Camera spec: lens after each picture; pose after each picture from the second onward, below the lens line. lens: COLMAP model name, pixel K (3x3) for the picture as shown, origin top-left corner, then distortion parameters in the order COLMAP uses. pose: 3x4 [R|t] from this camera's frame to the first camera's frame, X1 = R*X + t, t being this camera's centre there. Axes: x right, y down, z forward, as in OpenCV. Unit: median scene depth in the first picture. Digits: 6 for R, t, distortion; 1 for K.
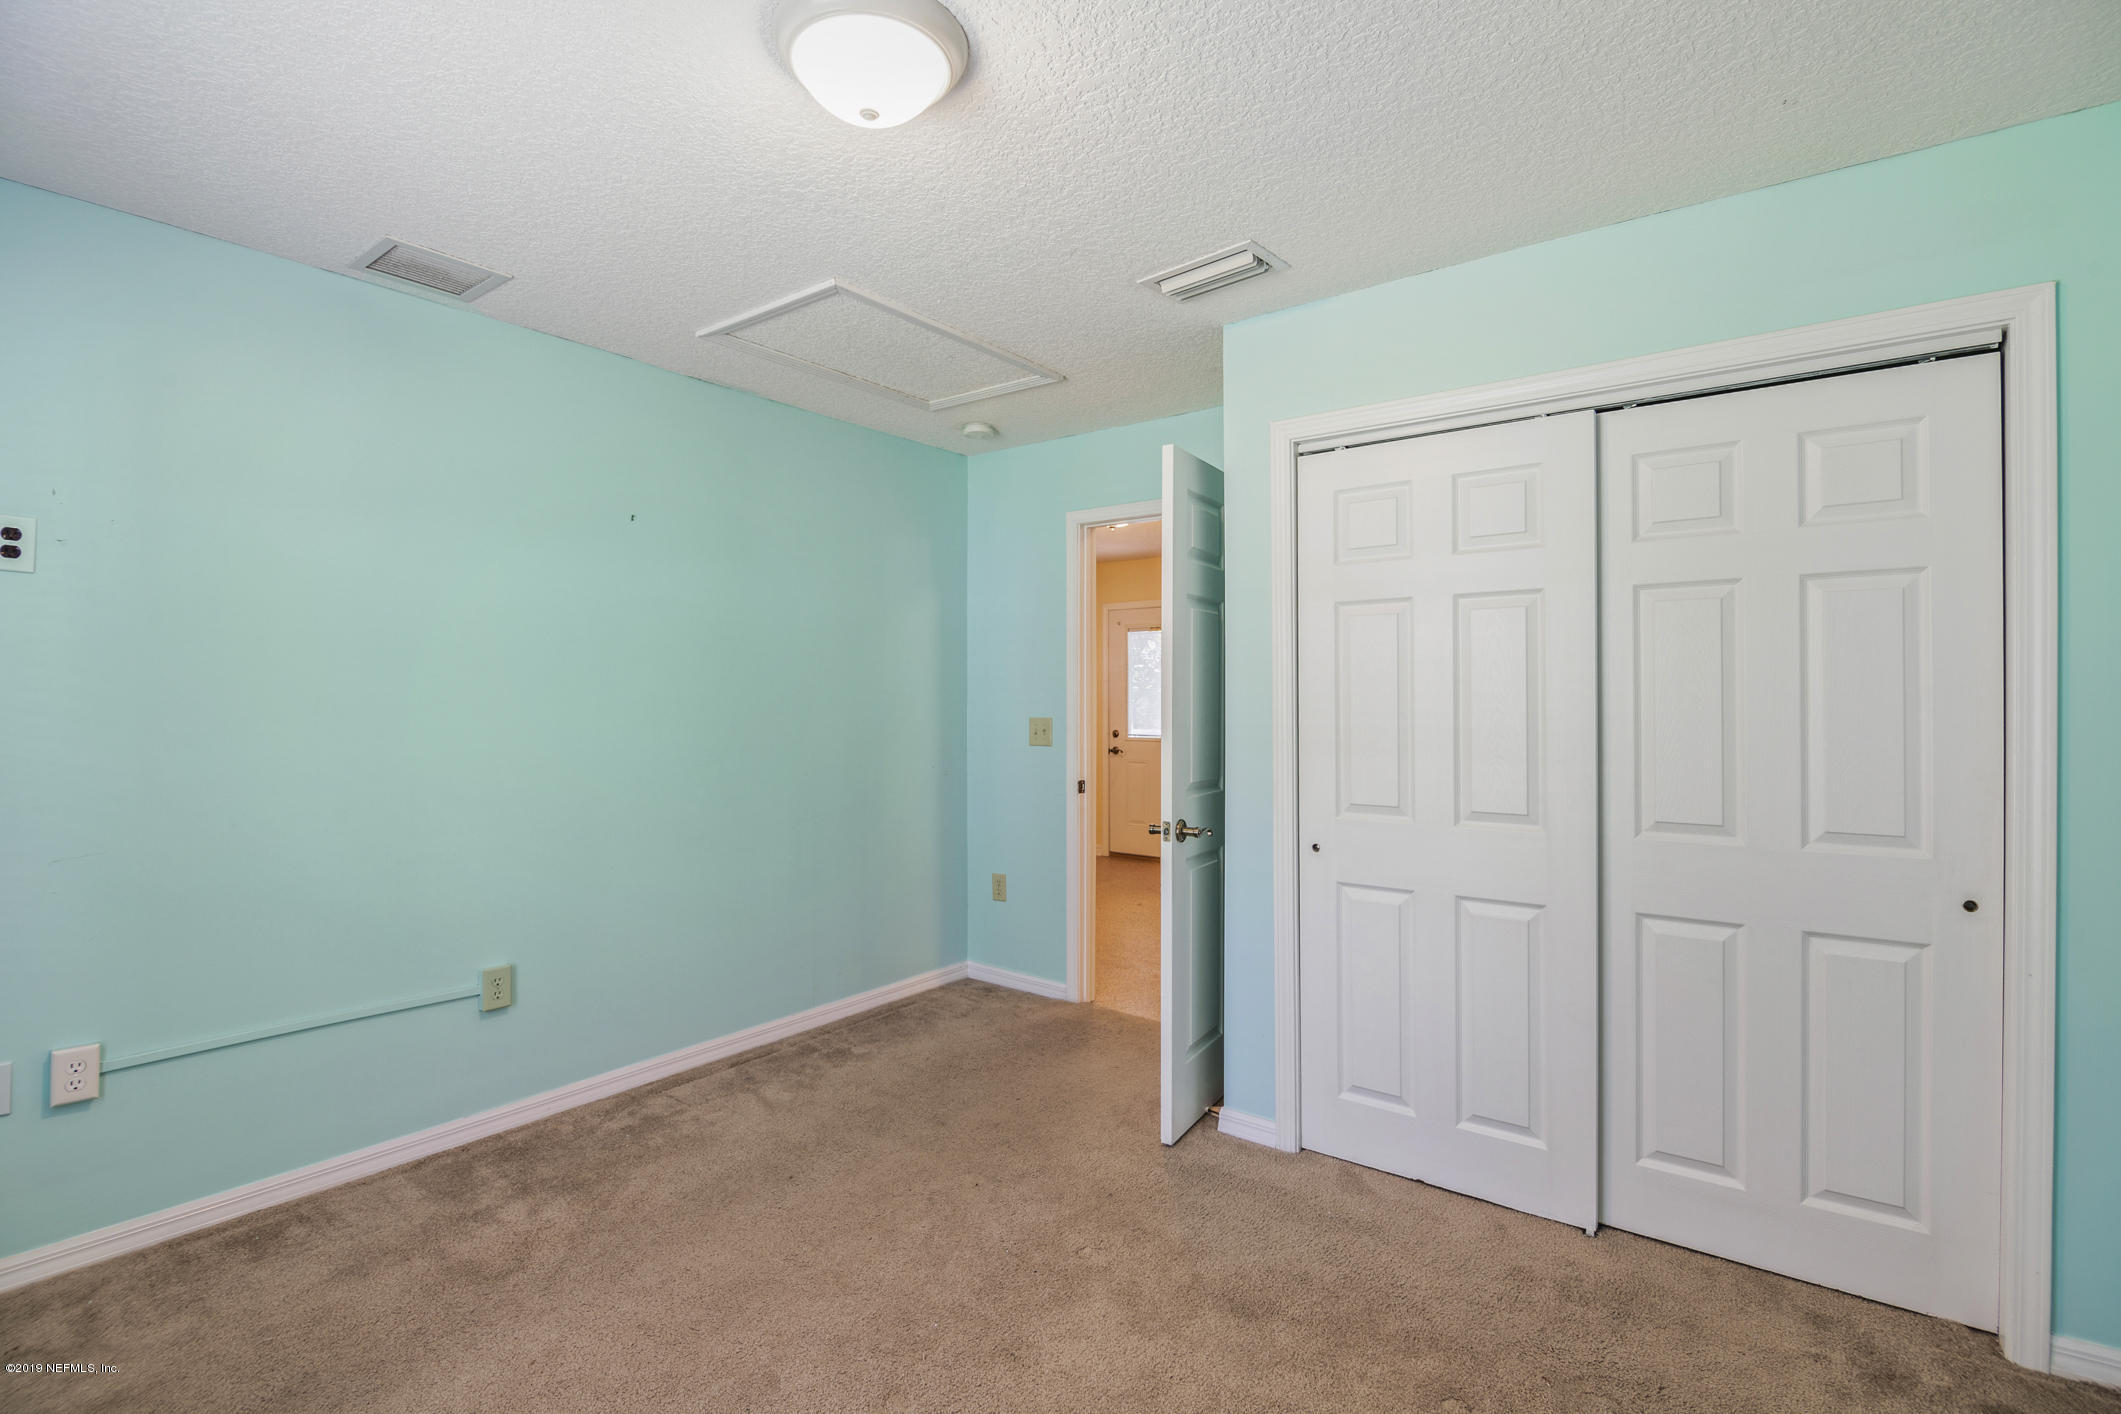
lens RADIAL K [[970.4, 0, 1063.9], [0, 970.4, 702.9], [0, 0, 1]] dist [-0.010062, -0.002335]
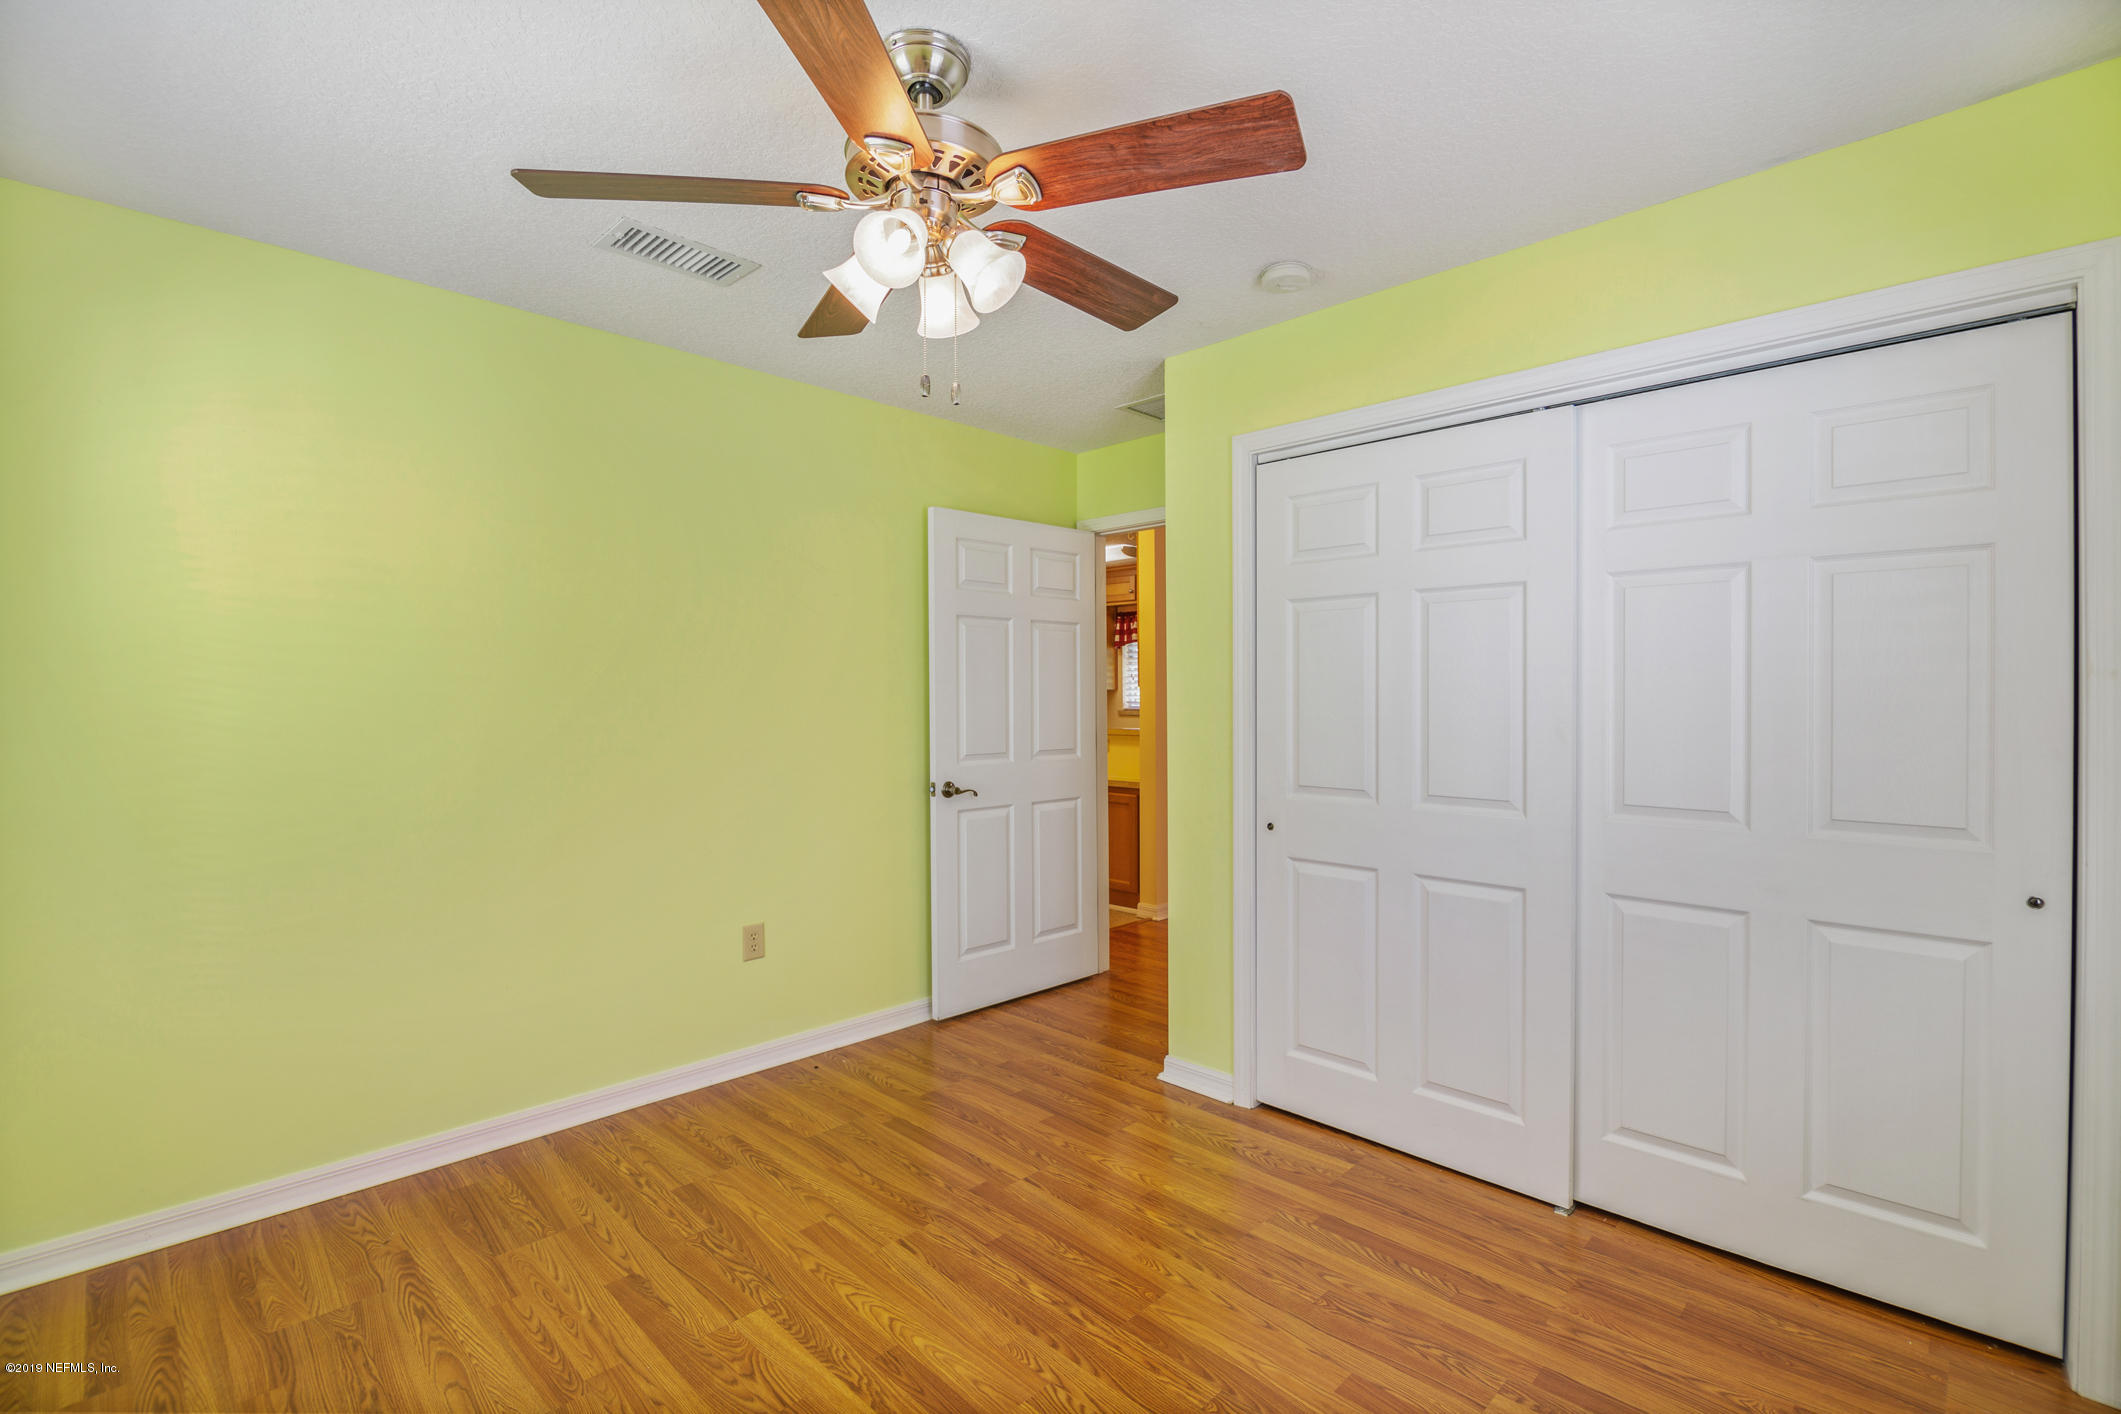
lens RADIAL K [[970.4, 0, 1047.6], [0, 970.4, 638.6], [0, 0, 1]] dist [-0.010062, -0.002335]
pose [[0.989458, -0.015334, -0.144005, 0.161399], [0.007200, 0.998358, -0.056831, 0.002952], [0.144640, 0.055195, 0.987944, -0.113550]]
